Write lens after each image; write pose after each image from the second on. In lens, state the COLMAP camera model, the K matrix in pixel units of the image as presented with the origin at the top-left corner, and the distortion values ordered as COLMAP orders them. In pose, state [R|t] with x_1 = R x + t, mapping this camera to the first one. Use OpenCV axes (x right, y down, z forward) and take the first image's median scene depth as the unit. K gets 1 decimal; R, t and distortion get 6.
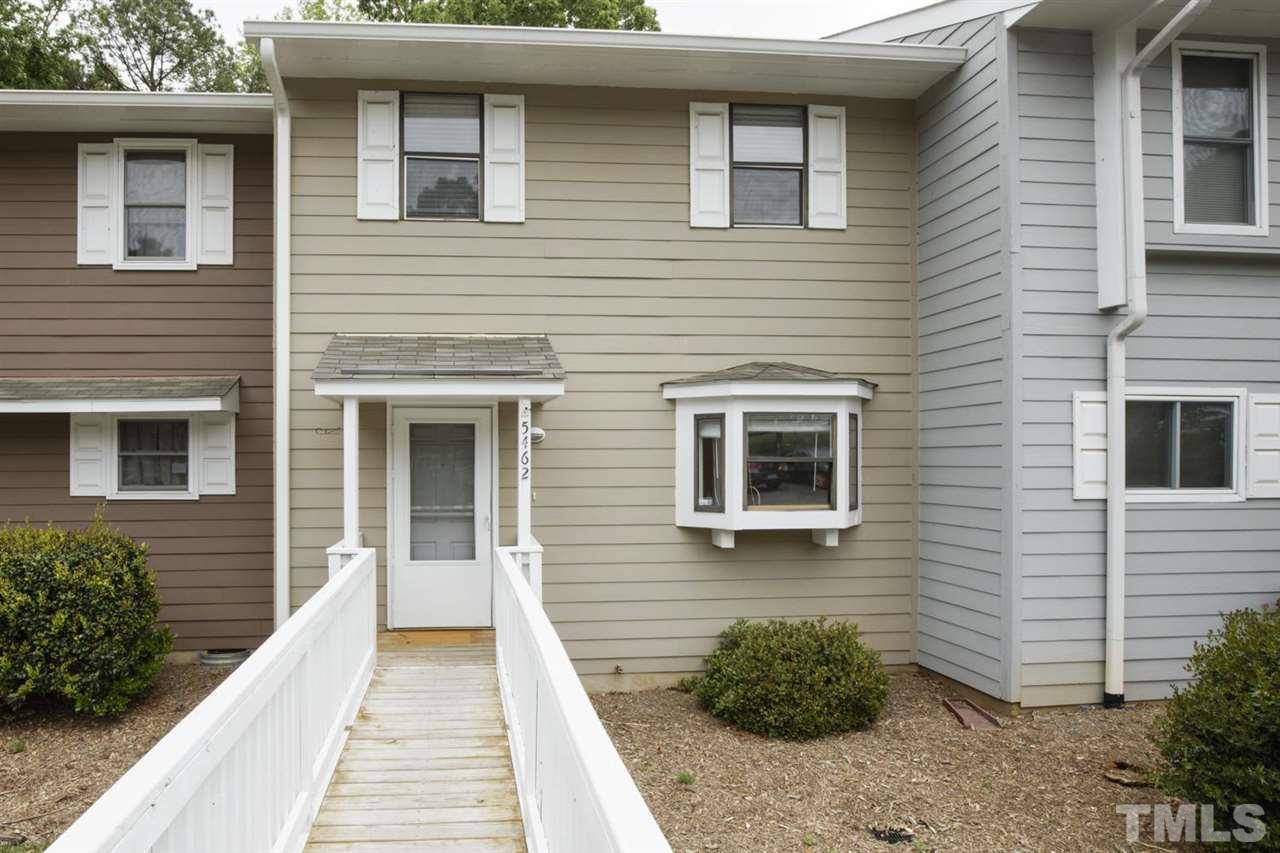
lens RADIAL K [[1056.3, 0, 639.2], [0, 1056.3, 462.1], [0, 0, 1]] dist [0.000931, -0.001784]
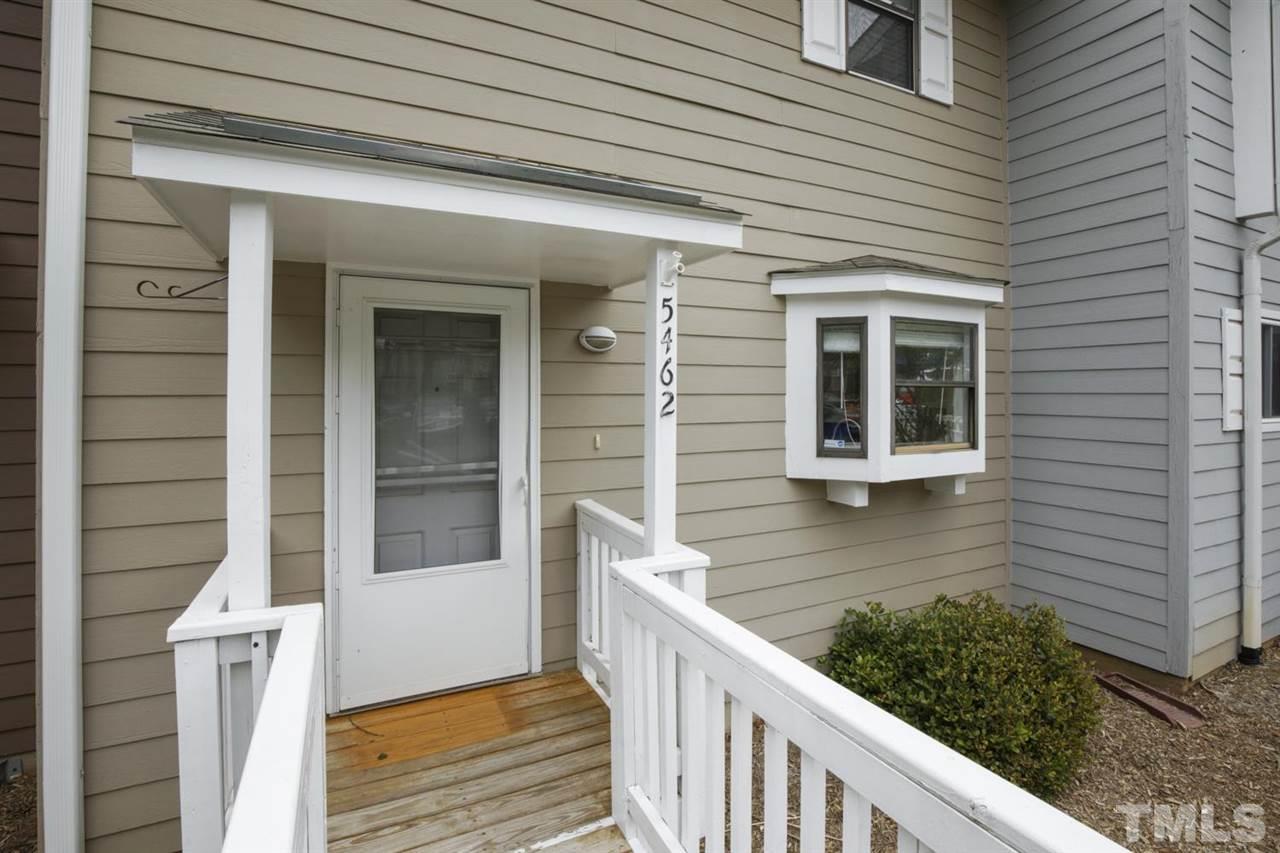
lens RADIAL K [[587.9, 0, 644.2], [0, 587.9, 389.6], [0, 0, 1]] dist [-0.020773, 0.000556]
pose [[0.935596, 0.005077, 0.353037, -0.194428], [-0.001516, 0.999945, -0.010364, 0.006194], [-0.353070, 0.009161, 0.935552, 0.684971]]
